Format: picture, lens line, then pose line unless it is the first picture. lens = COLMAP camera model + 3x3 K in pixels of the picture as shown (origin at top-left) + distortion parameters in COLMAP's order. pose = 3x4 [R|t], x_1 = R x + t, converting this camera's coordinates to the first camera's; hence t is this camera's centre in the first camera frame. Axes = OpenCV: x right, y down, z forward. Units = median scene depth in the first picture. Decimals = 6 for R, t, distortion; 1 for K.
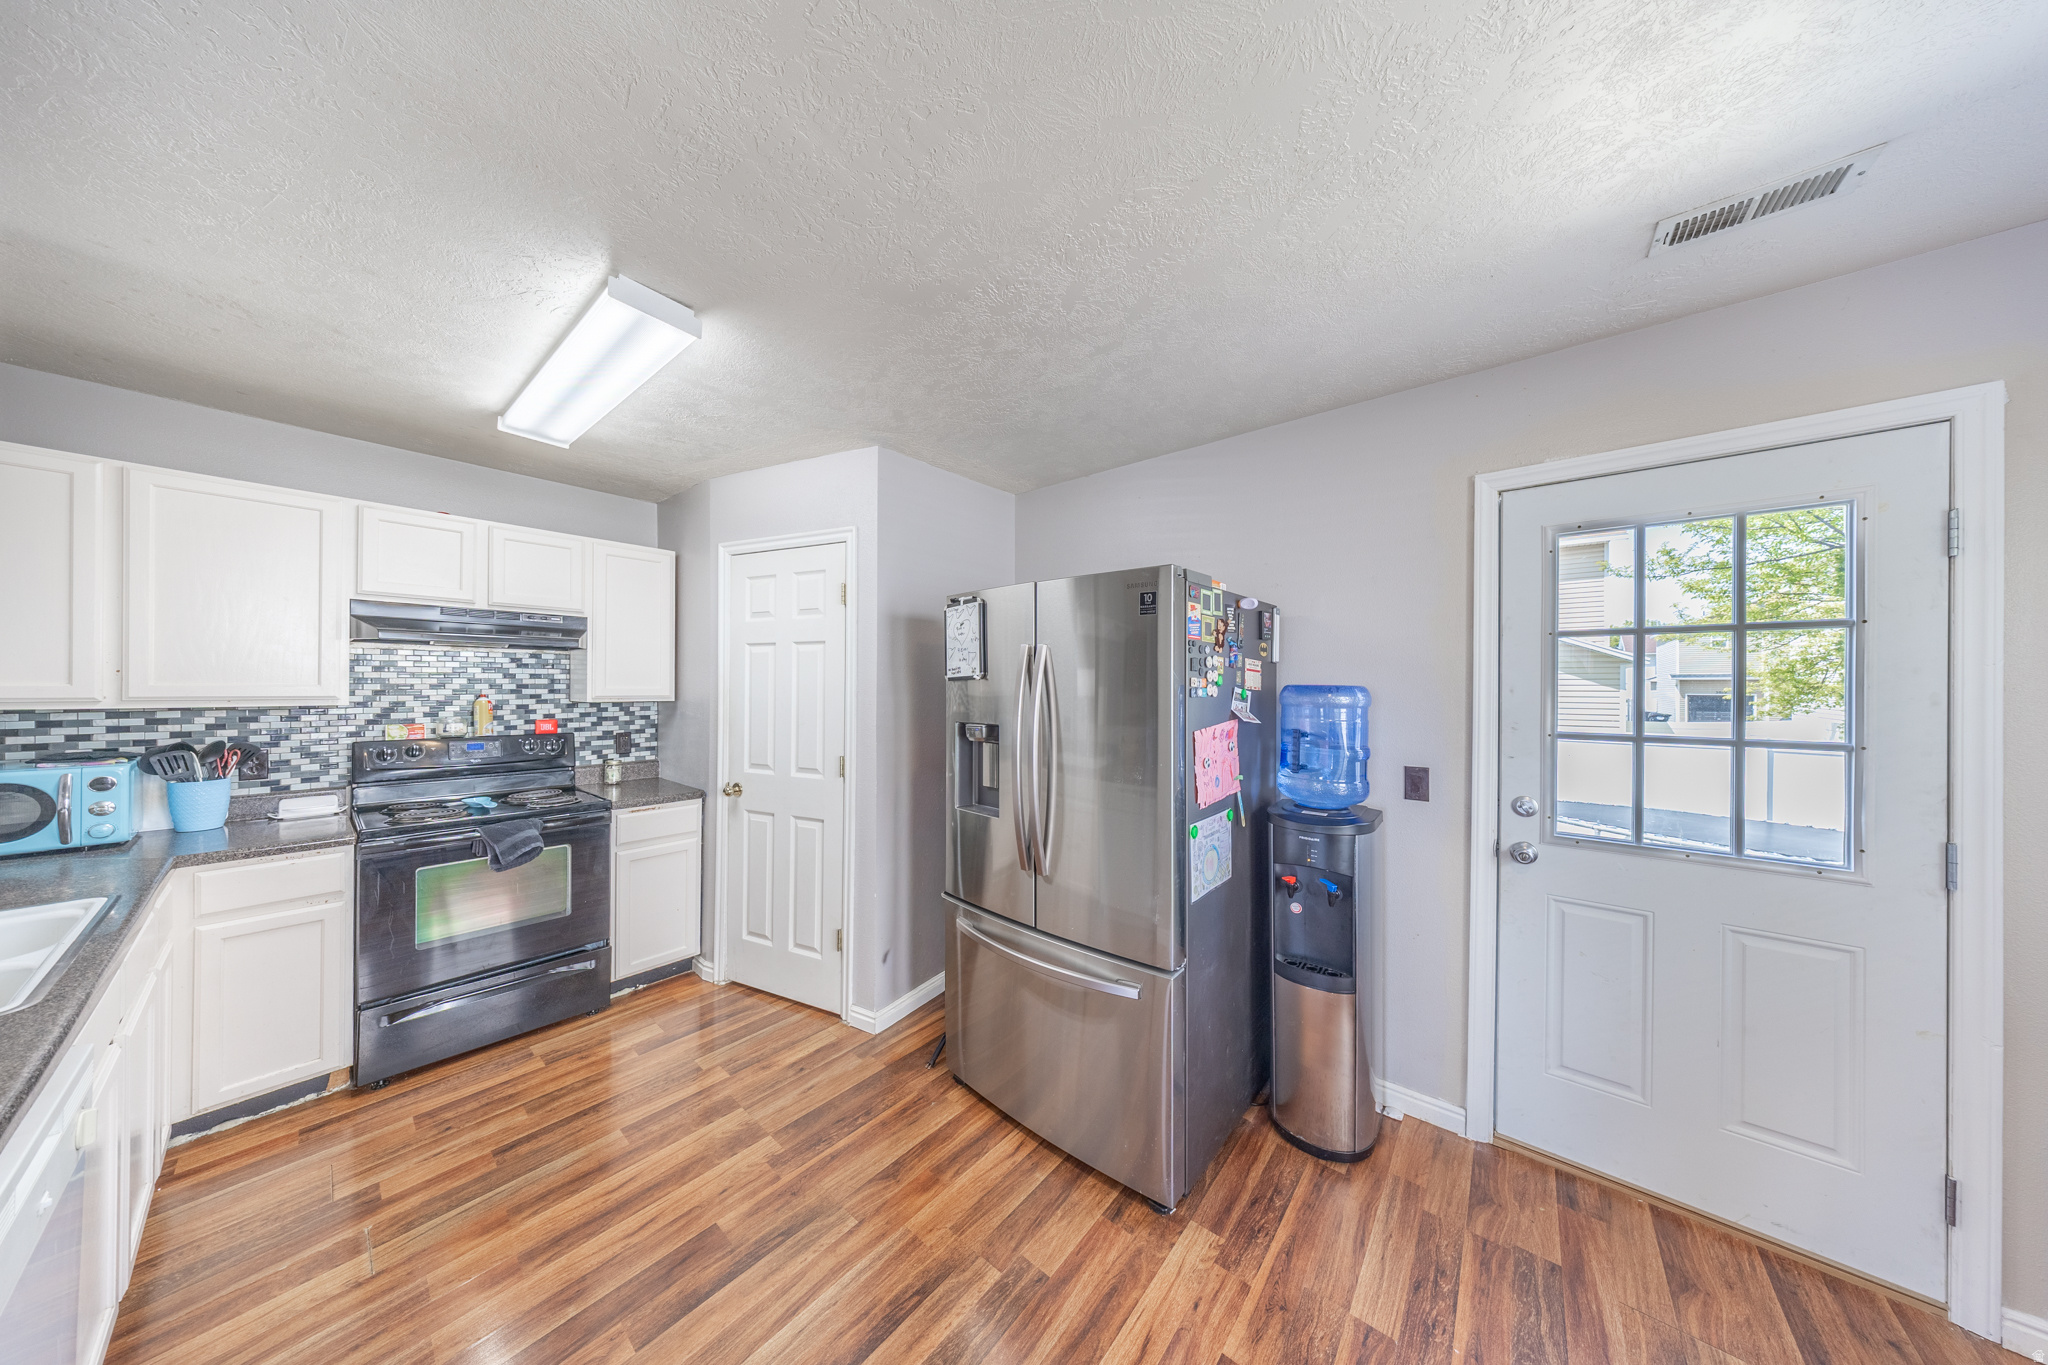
lens RADIAL K [[595.9, 0, 1022.2], [0, 595.9, 687.7], [0, 0, 1]] dist [-0.005232, 0.000675]
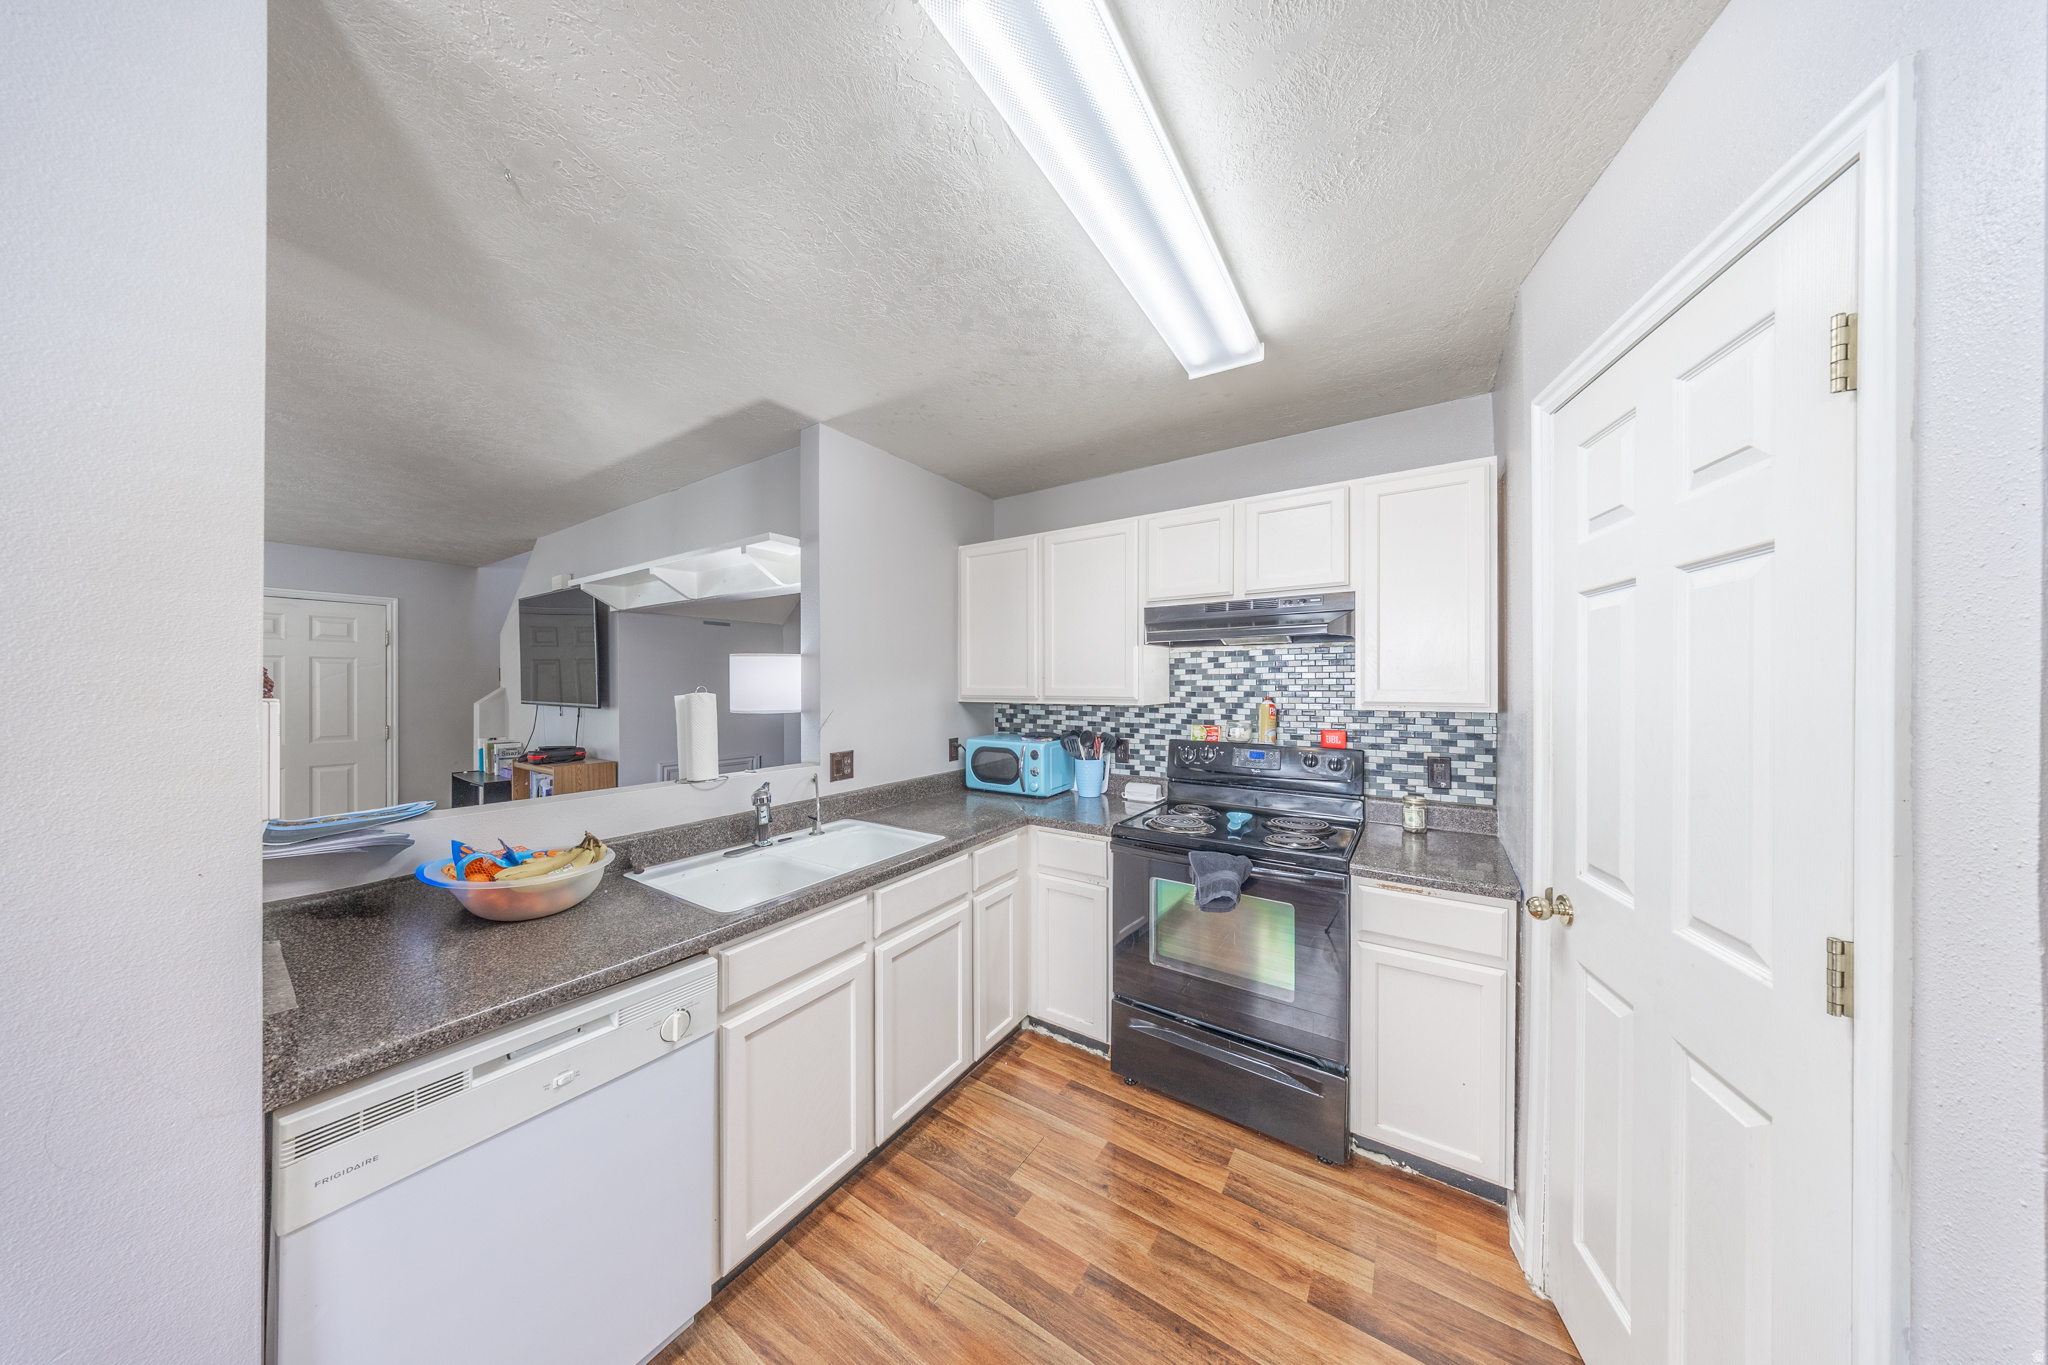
lens RADIAL K [[595.9, 0, 1018.7], [0, 595.9, 682.8], [0, 0, 1]] dist [-0.005232, 0.000675]
pose [[0.107365, -0.011041, -0.994158, -0.066765], [-0.003719, 0.999927, -0.011507, 0.001553], [0.994213, 0.004933, 0.107316, 0.559564]]
